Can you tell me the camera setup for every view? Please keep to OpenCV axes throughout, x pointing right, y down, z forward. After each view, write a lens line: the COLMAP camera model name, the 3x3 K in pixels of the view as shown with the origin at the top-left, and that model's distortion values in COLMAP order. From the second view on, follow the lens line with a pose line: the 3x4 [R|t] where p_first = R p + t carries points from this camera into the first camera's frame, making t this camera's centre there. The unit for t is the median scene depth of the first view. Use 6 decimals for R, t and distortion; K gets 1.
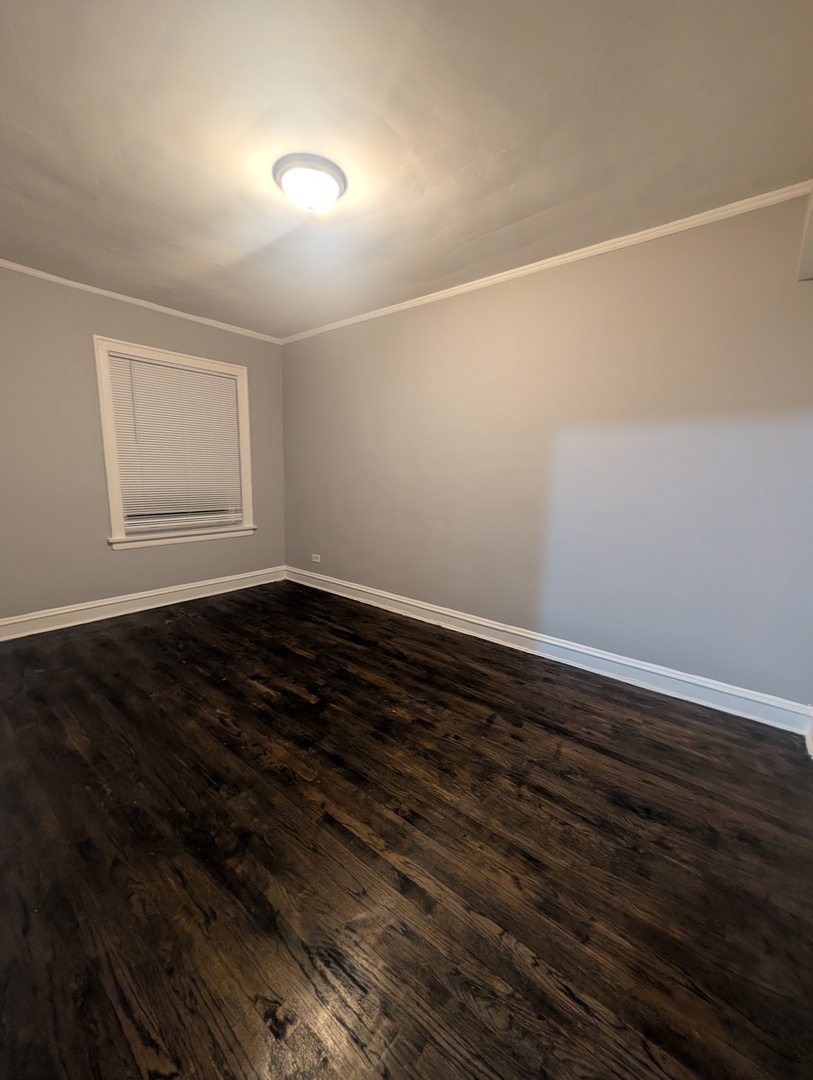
lens RADIAL K [[416.0, 0, 402.4], [0, 416.0, 540.0], [0, 0, 1]] dist [0.001659, 0.000032]
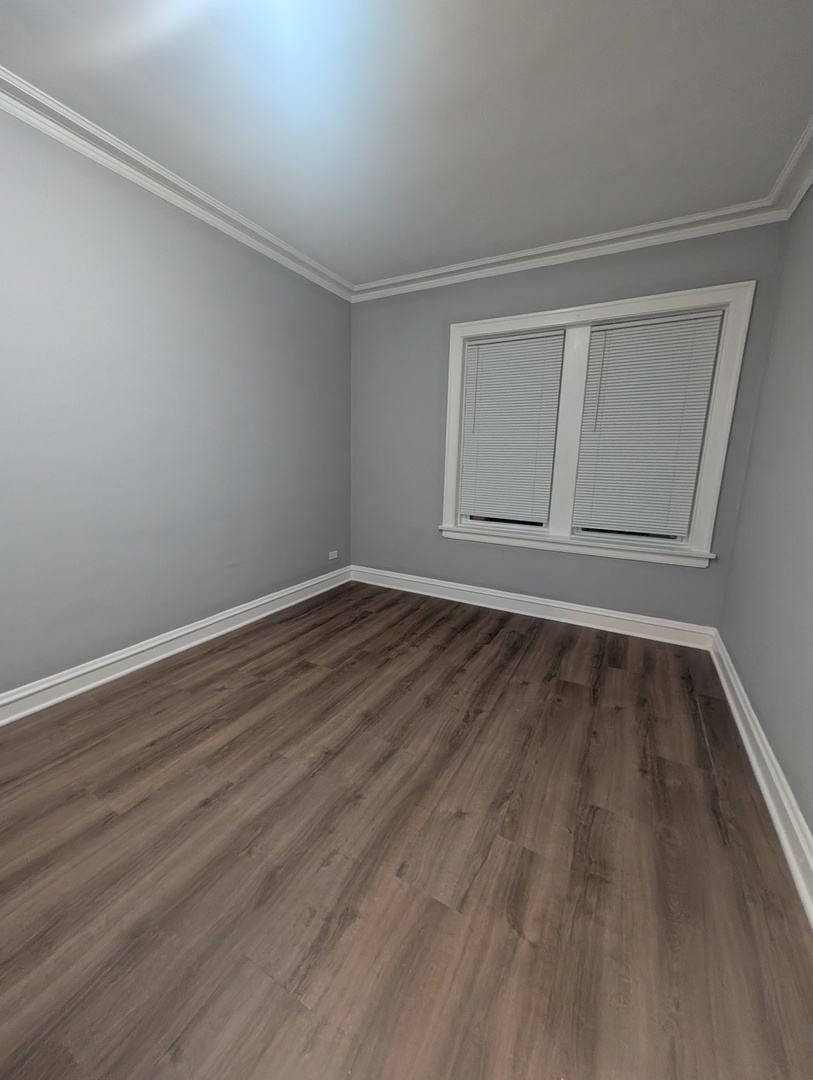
lens RADIAL K [[416.0, 0, 402.4], [0, 416.0, 540.0], [0, 0, 1]] dist [0.001659, 0.000032]
pose [[0.106691, 0.195283, -0.974927, 0.307484], [-0.176357, 0.968693, 0.174735, -0.132348], [0.978527, 0.153292, 0.137790, 0.760680]]
